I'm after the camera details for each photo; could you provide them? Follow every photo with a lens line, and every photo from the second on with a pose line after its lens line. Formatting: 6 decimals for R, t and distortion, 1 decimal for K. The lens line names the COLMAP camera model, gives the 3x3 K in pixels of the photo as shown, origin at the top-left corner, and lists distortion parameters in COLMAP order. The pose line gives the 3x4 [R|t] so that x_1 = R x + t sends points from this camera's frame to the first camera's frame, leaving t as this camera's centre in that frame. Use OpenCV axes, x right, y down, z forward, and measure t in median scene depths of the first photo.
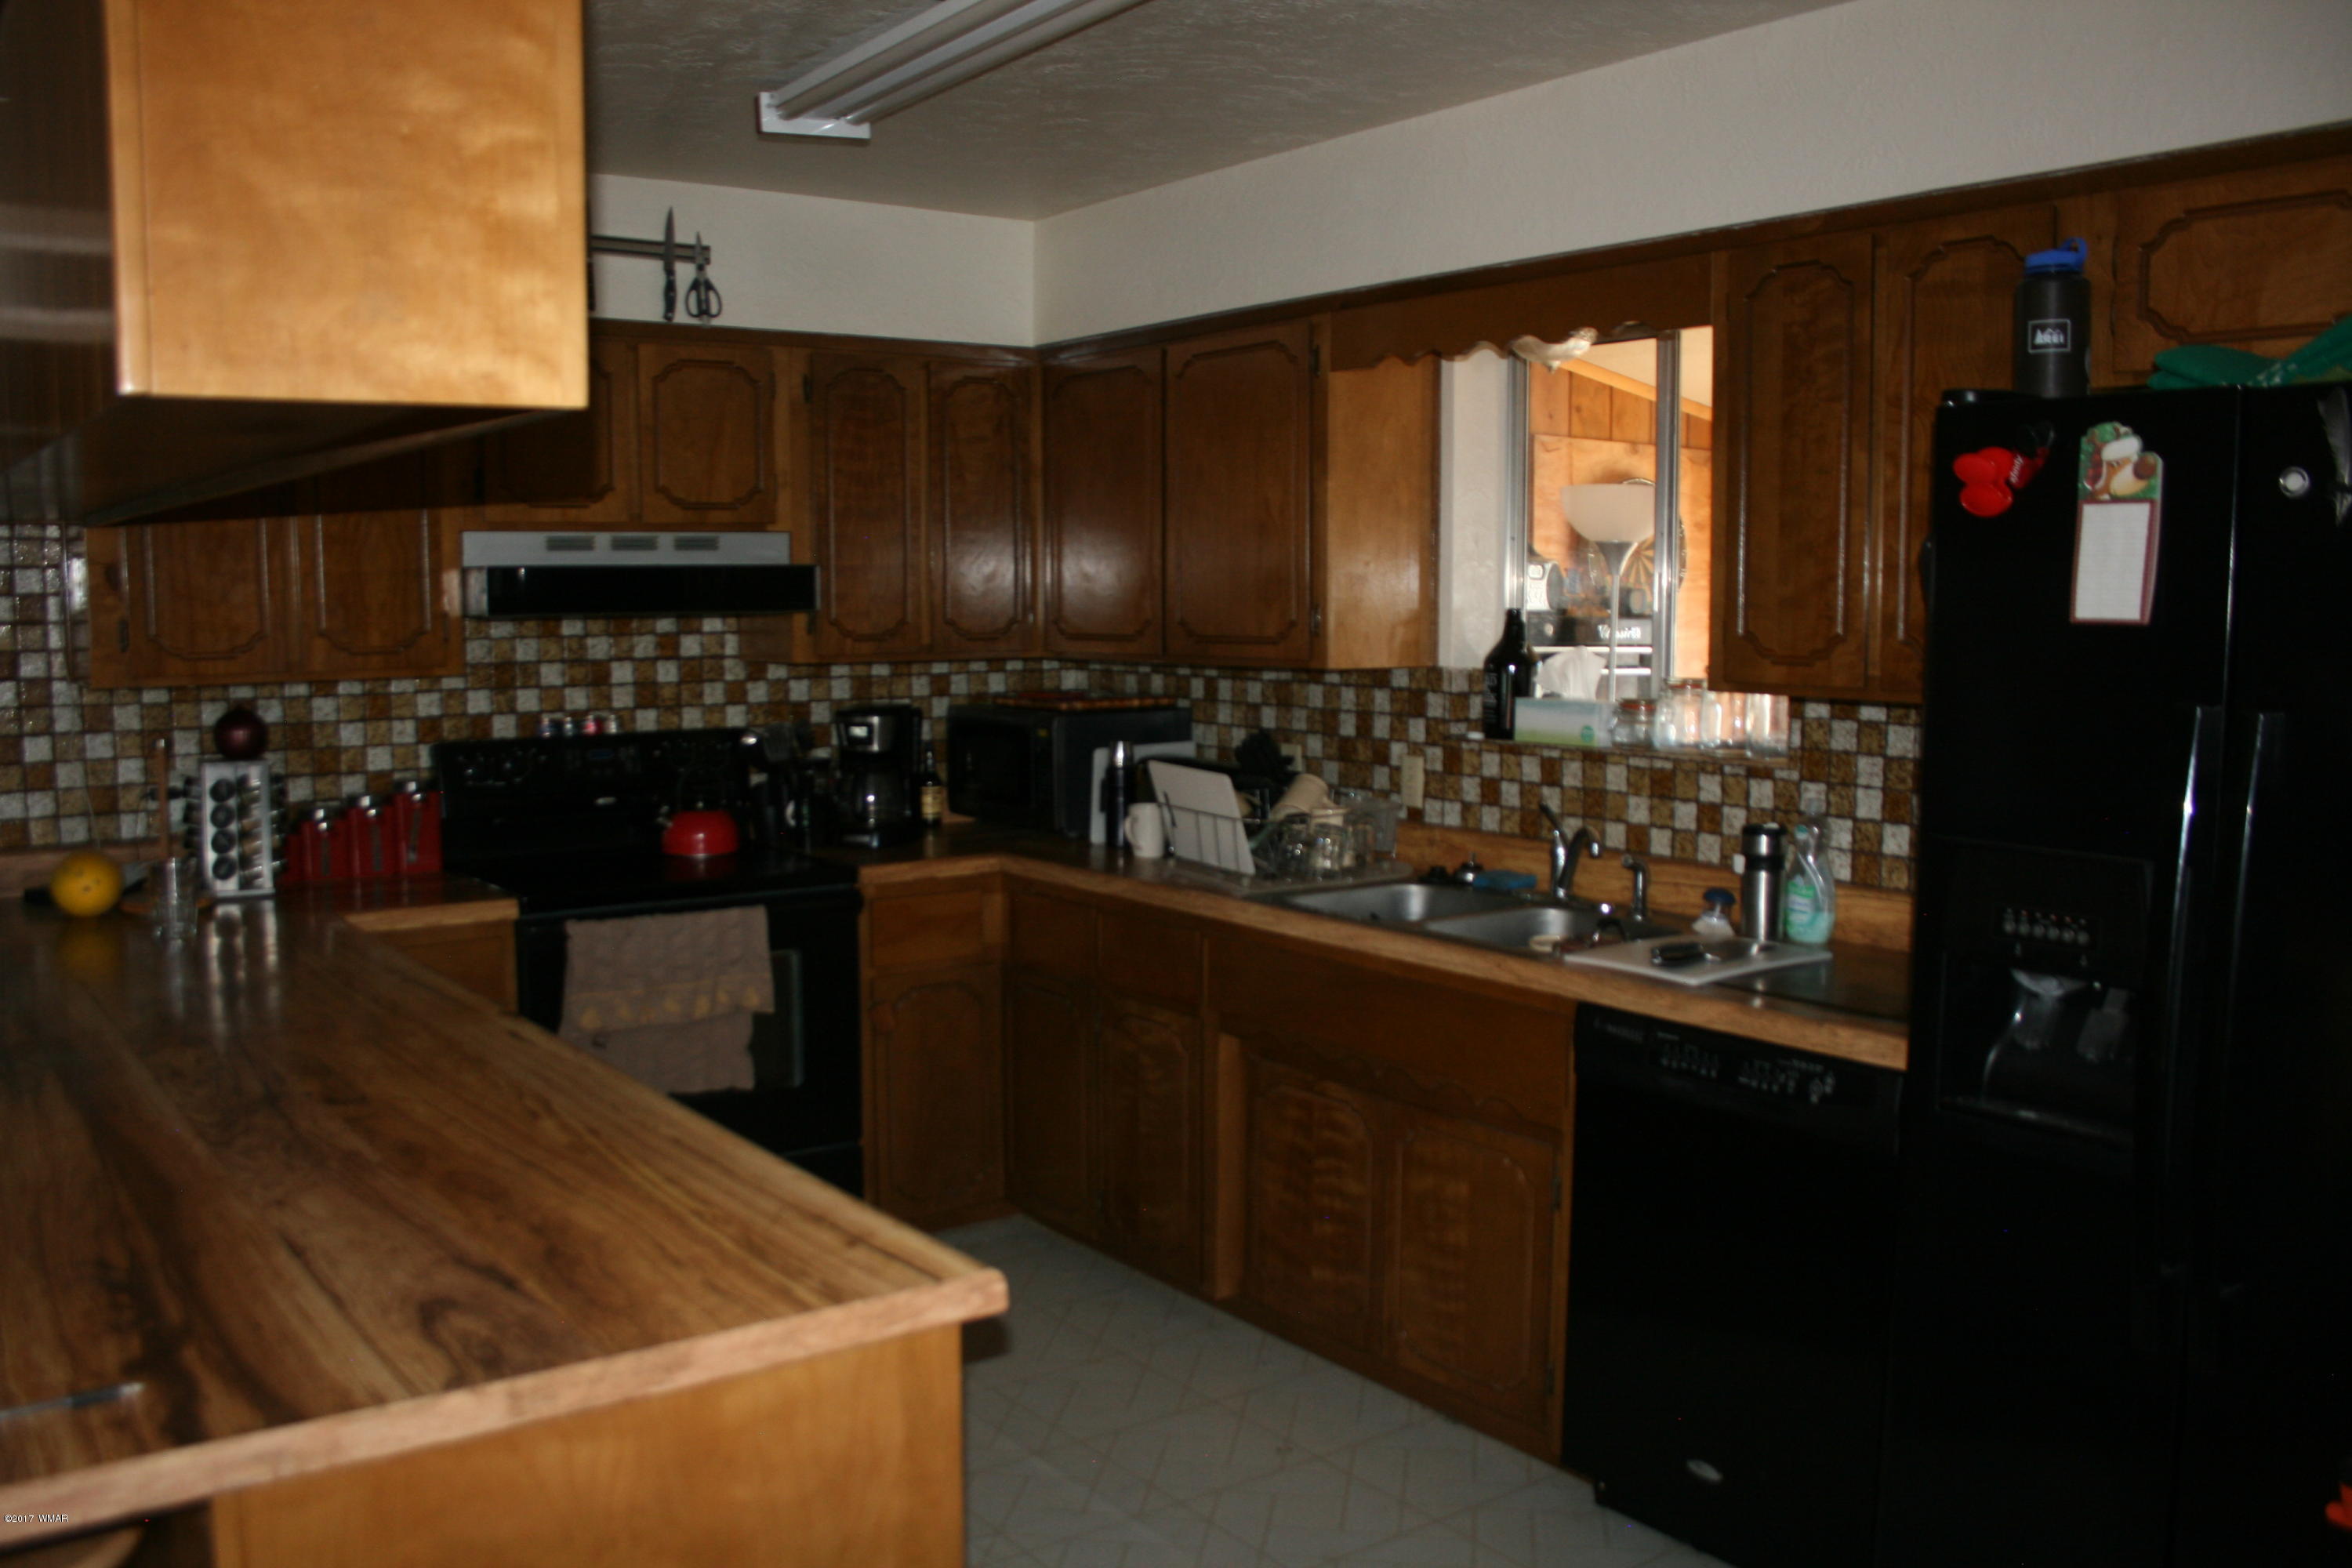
lens RADIAL K [[1975.5, 0, 1169.7], [0, 1975.5, 774.0], [0, 0, 1]] dist [-0.151457, 0.125840]
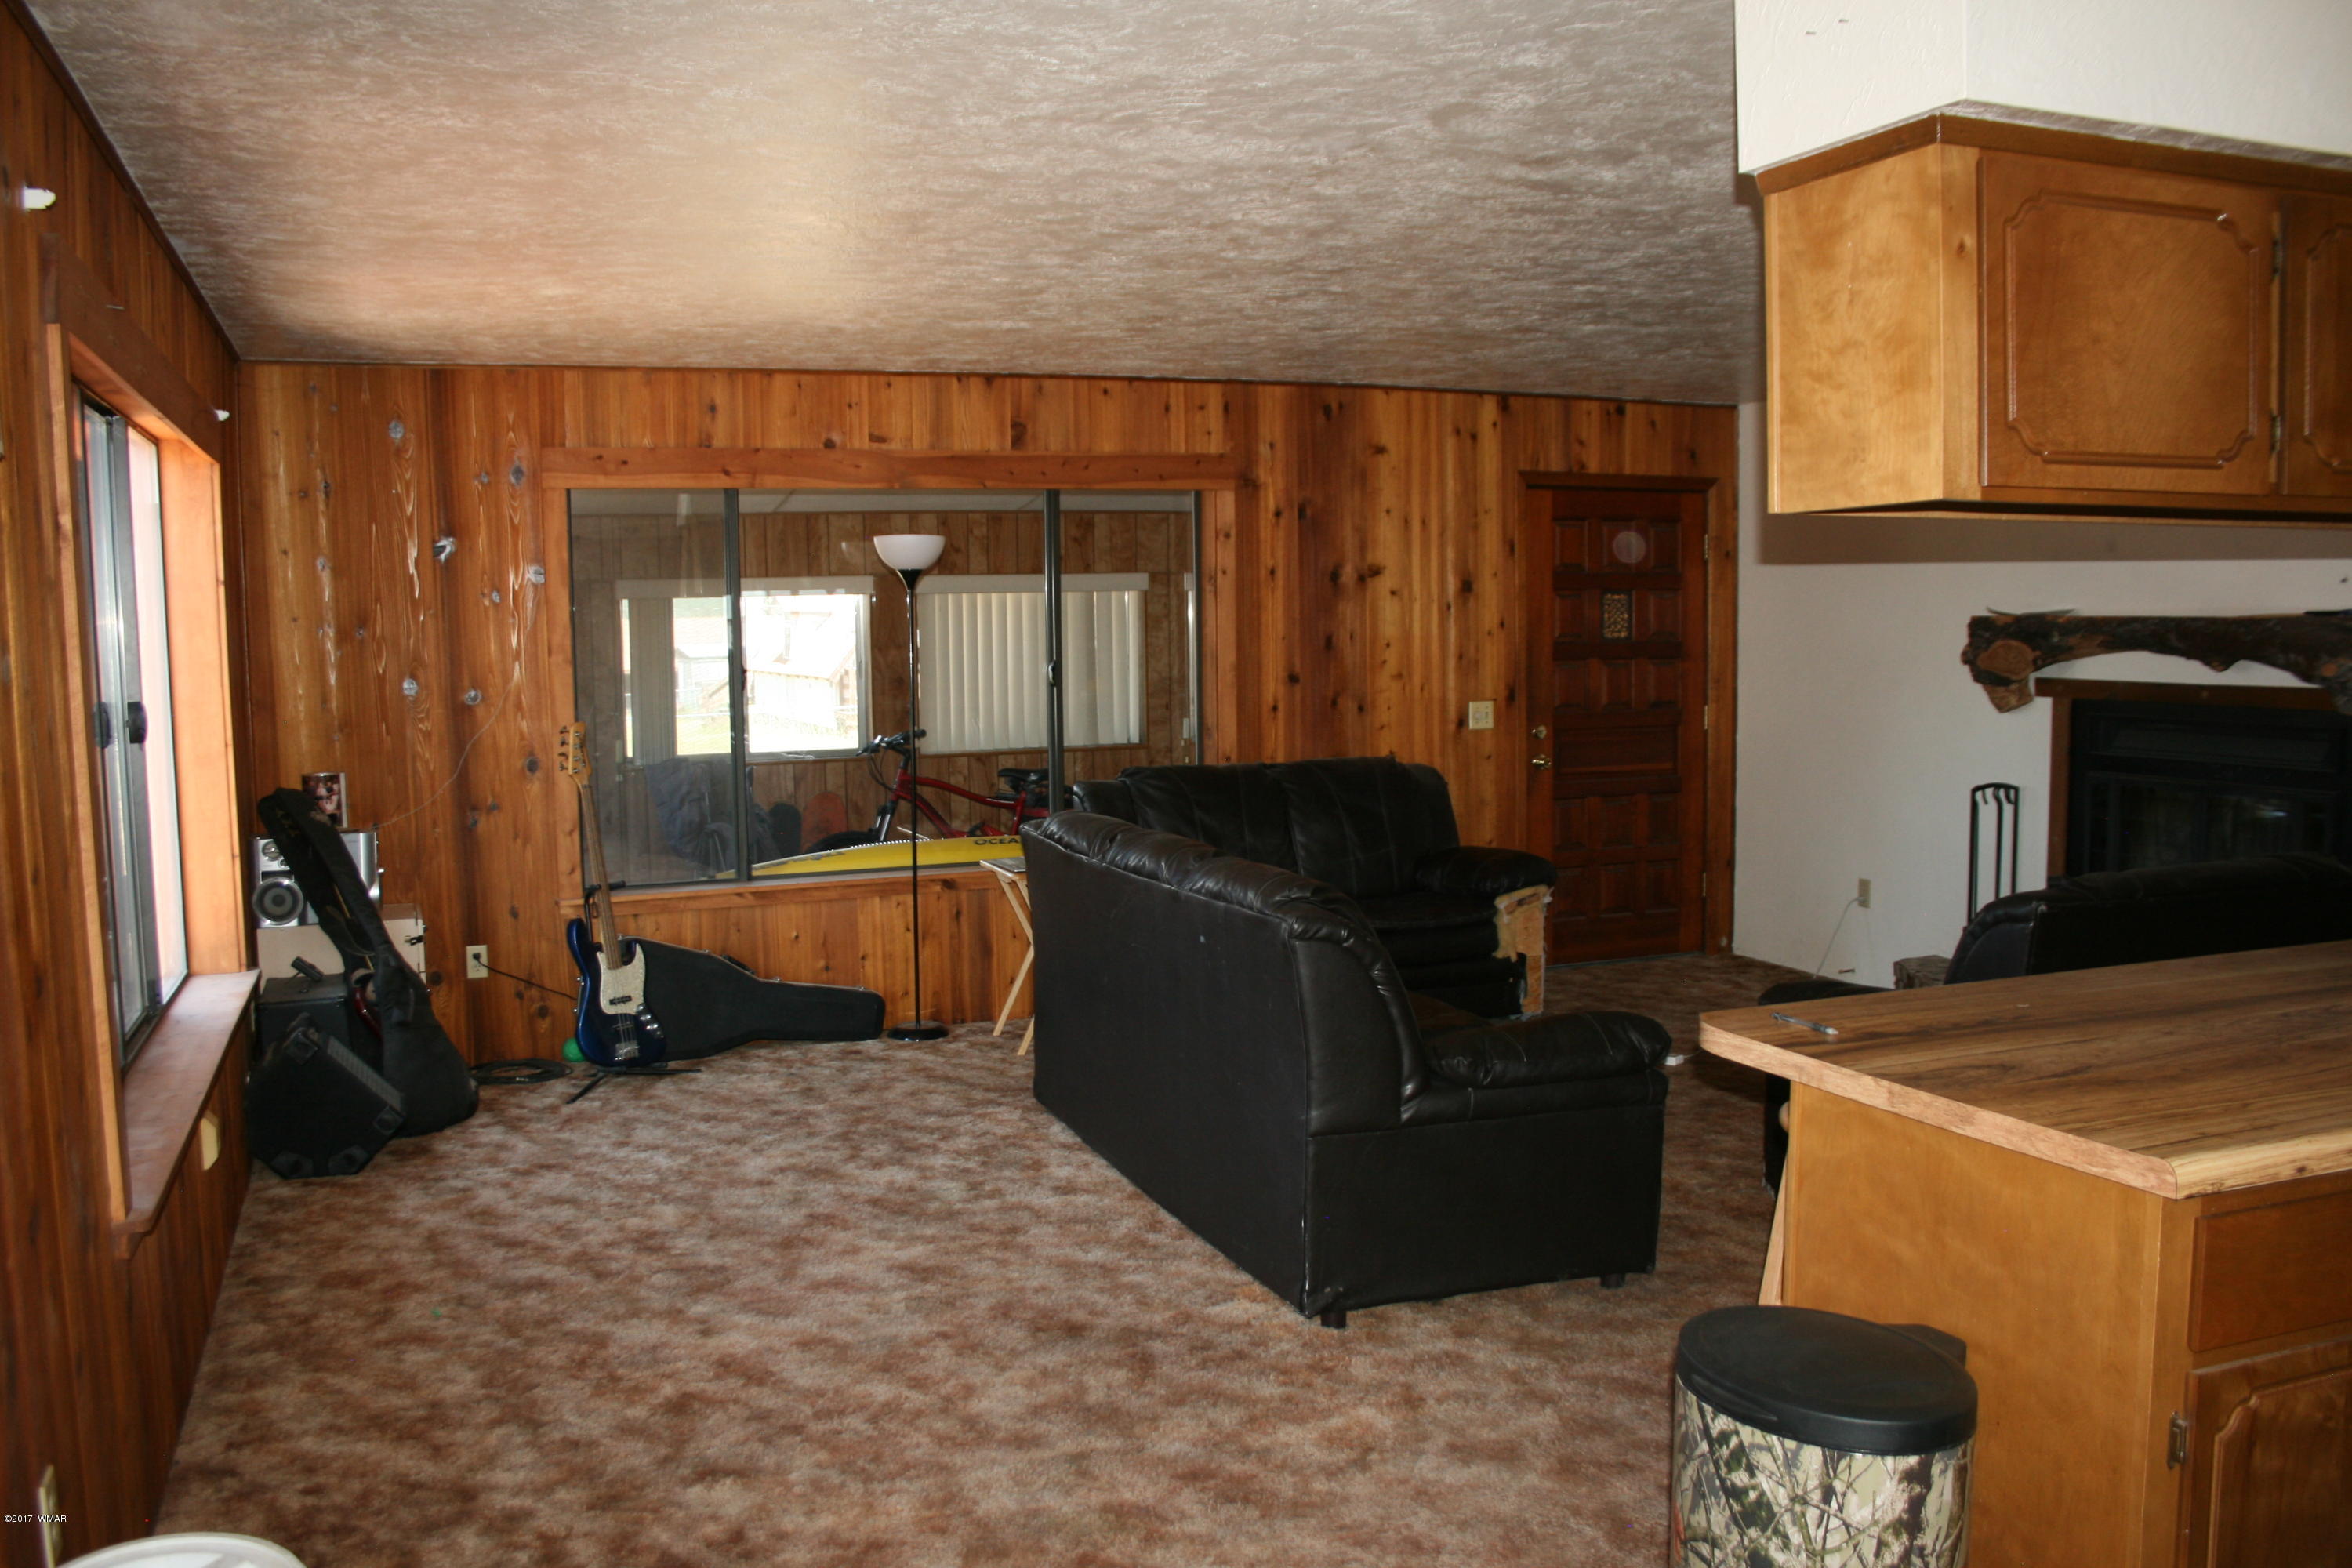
lens RADIAL K [[1975.5, 0, 1177.4], [0, 1975.5, 763.3], [0, 0, 1]] dist [-0.151457, 0.125840]
pose [[-0.224432, 0.080389, -0.971168, 0.499776], [-0.084522, 0.991230, 0.101582, -0.027655], [0.970817, 0.104884, -0.215669, 0.260166]]
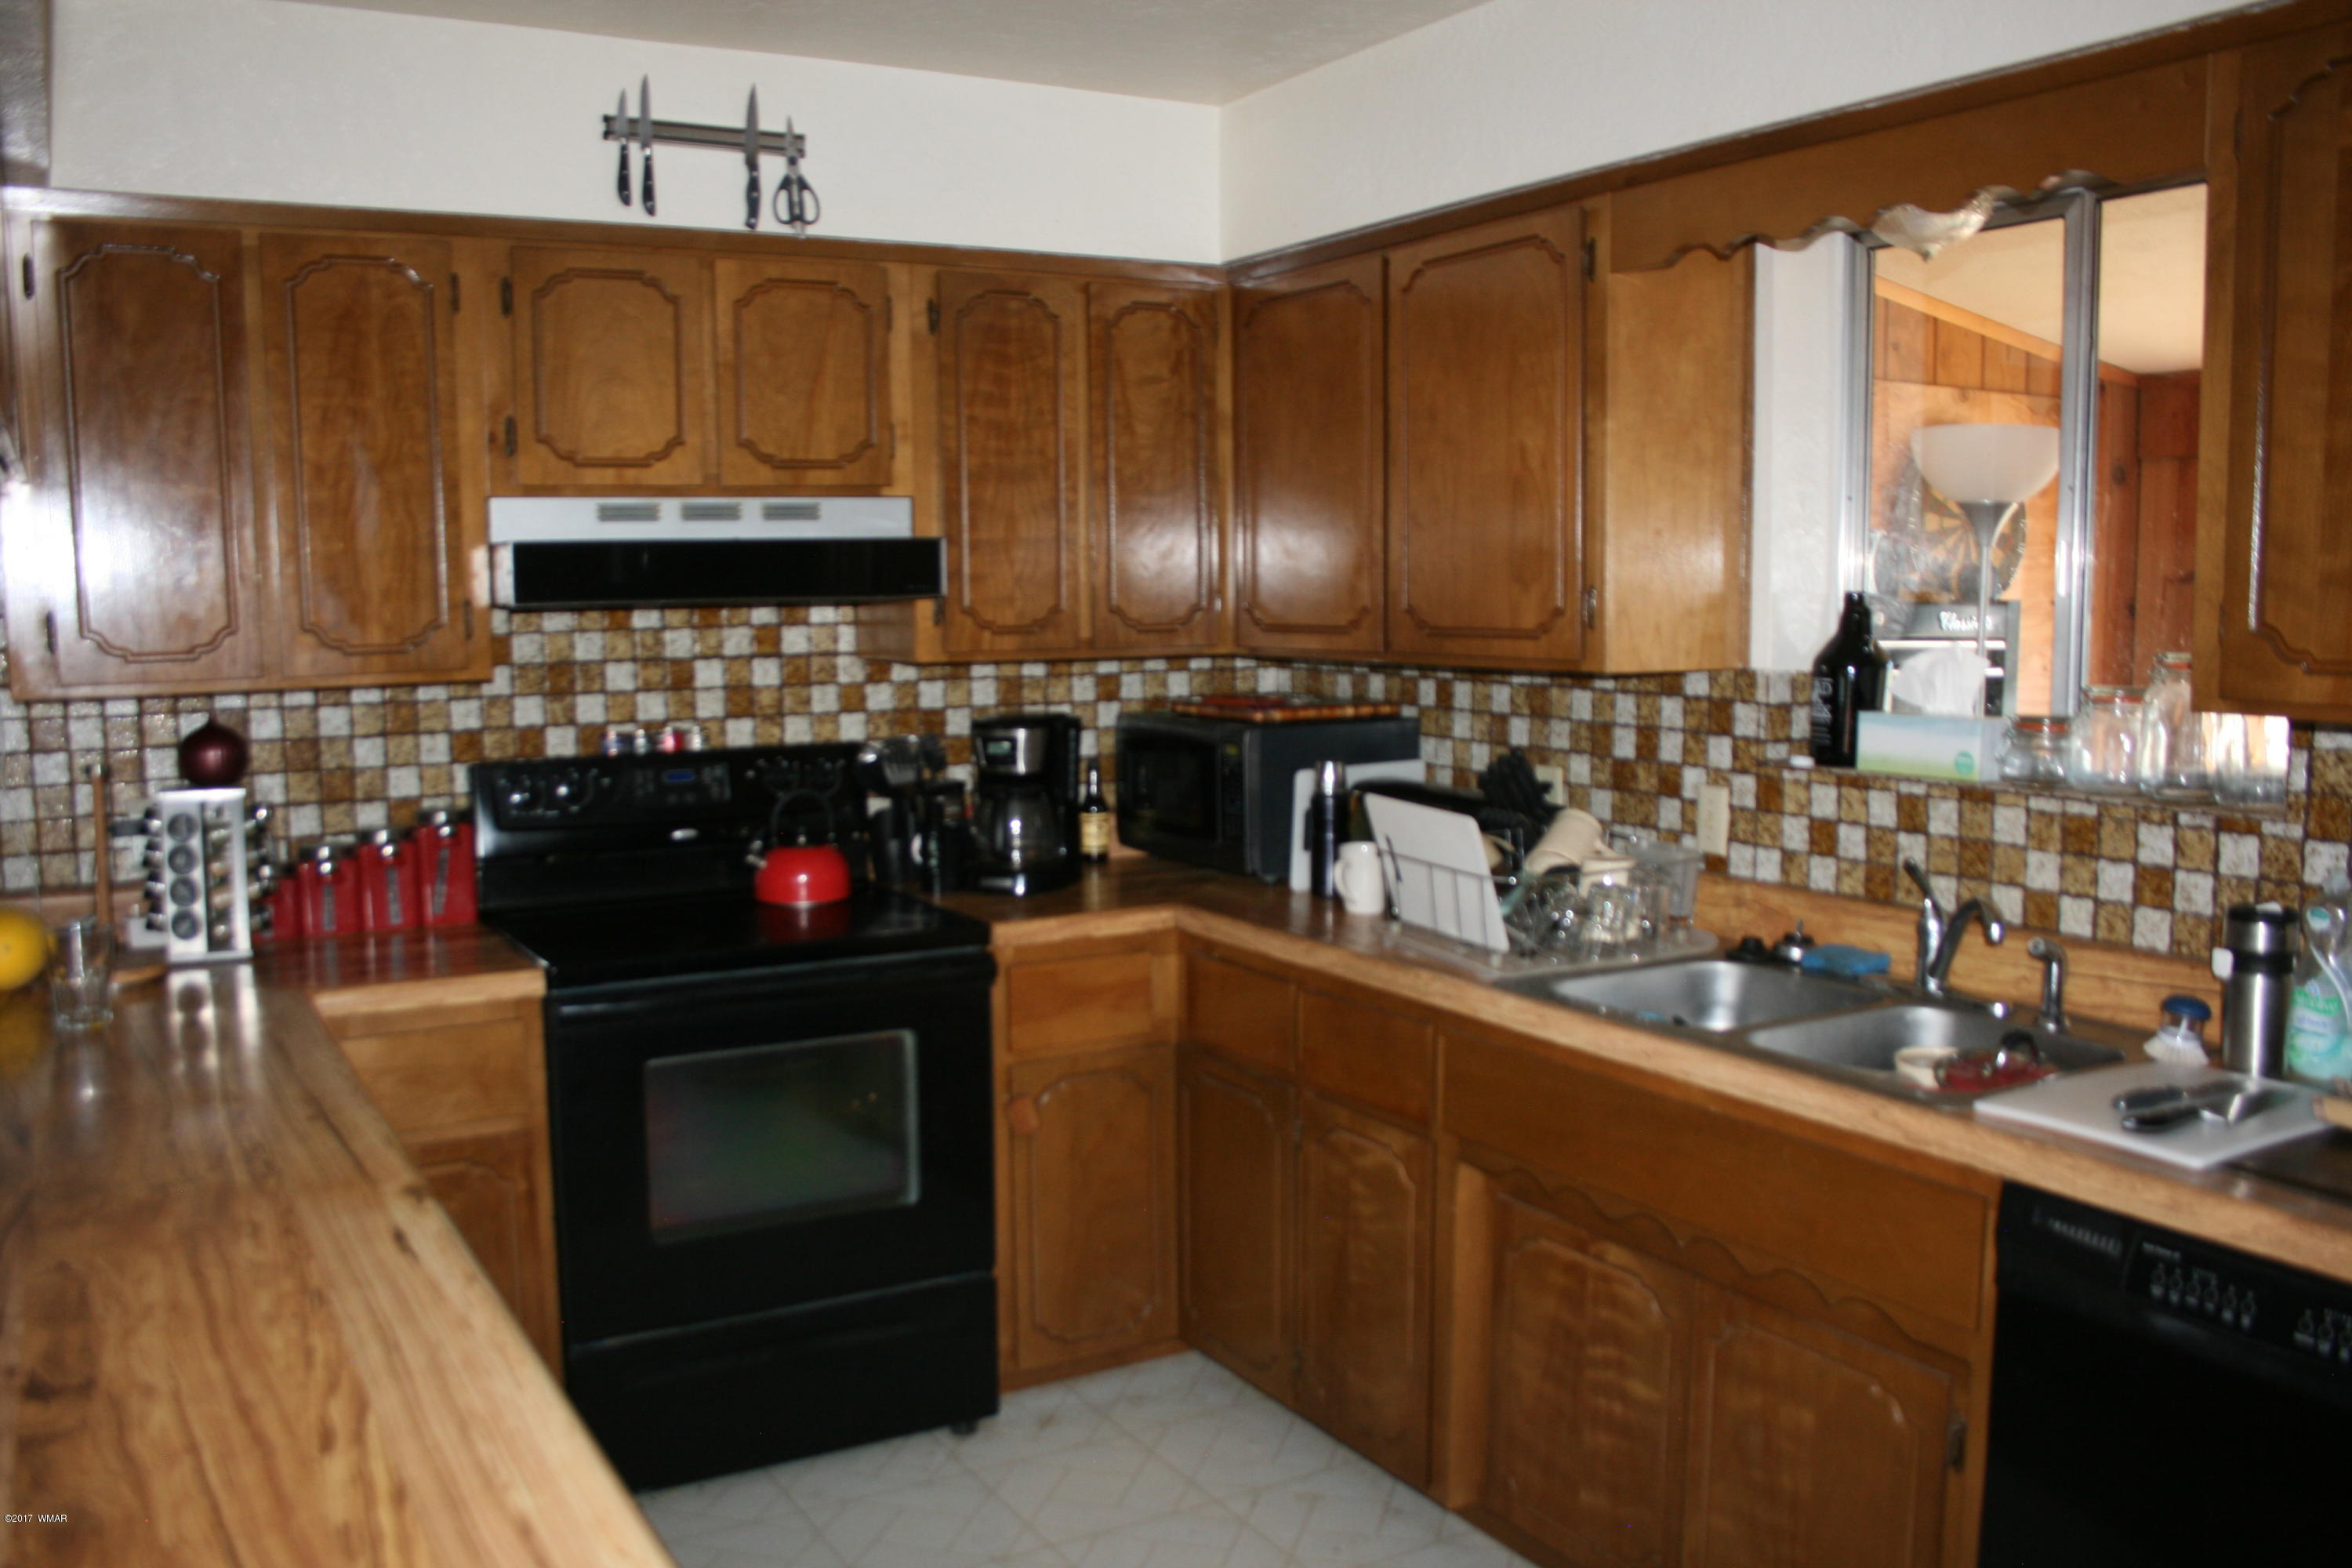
lens RADIAL K [[1975.5, 0, 1174.2], [0, 1975.5, 772.7], [0, 0, 1]] dist [-0.151457, 0.125840]
pose [[0.994243, 0.004653, -0.107046, -0.002631], [-0.003947, 0.999969, 0.006808, -0.019711], [0.107074, -0.006346, 0.994231, 0.243329]]
